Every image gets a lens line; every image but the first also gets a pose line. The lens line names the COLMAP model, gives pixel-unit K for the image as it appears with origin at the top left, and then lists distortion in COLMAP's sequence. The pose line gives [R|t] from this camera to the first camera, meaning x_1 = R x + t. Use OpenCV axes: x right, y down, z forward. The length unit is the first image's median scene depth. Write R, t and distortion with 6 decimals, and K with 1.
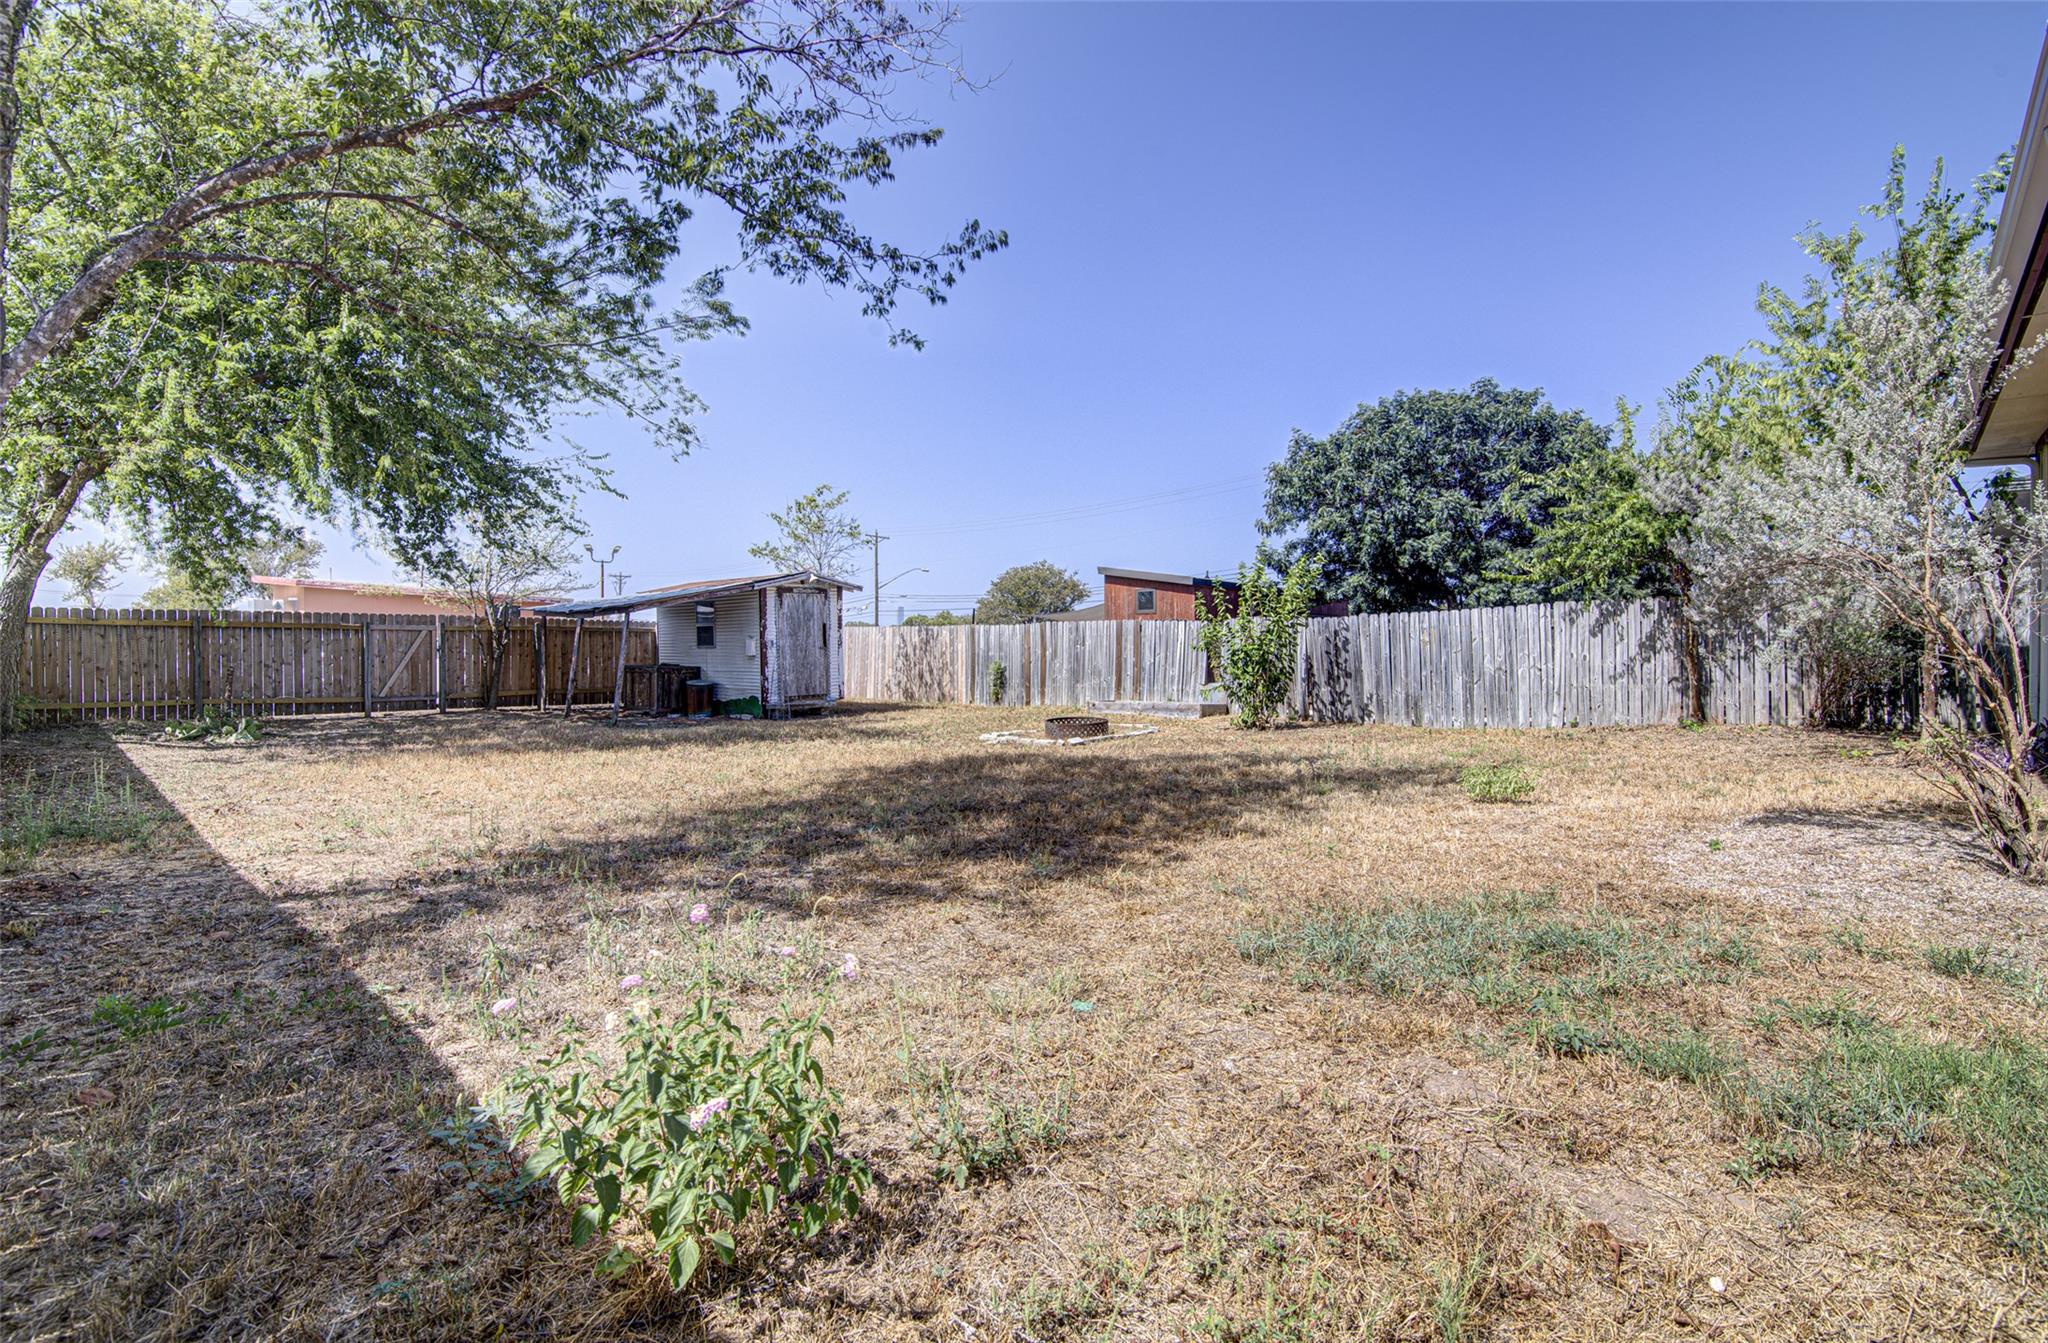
lens RADIAL K [[975.5, 0, 1023.5], [0, 975.5, 655.7], [0, 0, 1]] dist [-0.007141, -0.000290]
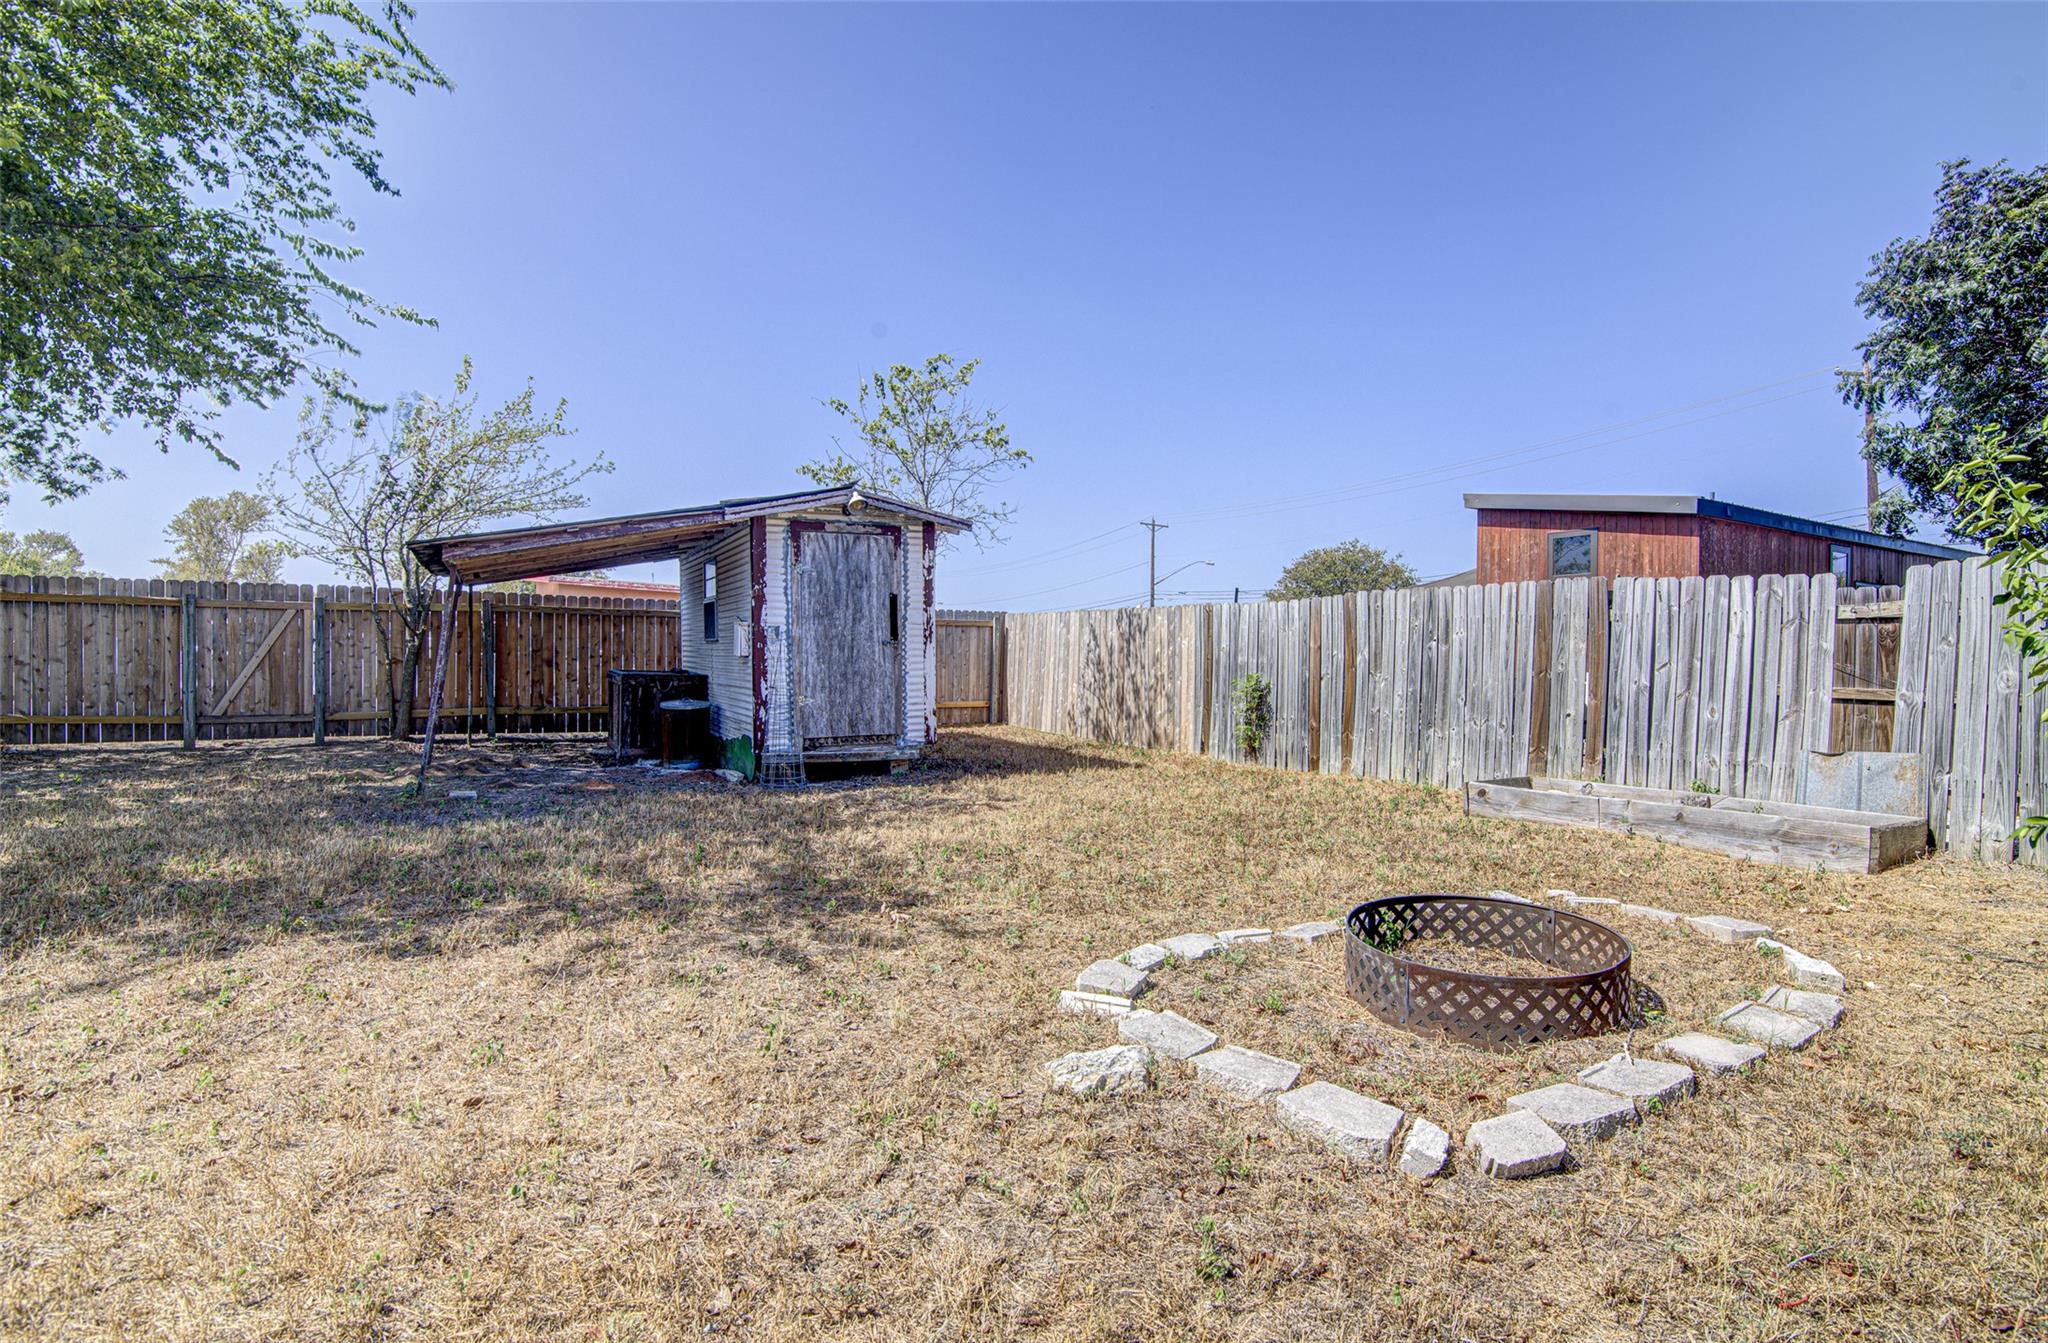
lens RADIAL K [[975.5, 0, 1032.3], [0, 975.5, 677.6], [0, 0, 1]] dist [-0.007141, -0.000290]
pose [[0.956103, 0.018193, -0.292464, 0.012233], [-0.014613, 0.999789, 0.014420, 0.001462], [0.292665, -0.009513, 0.956168, 0.528609]]
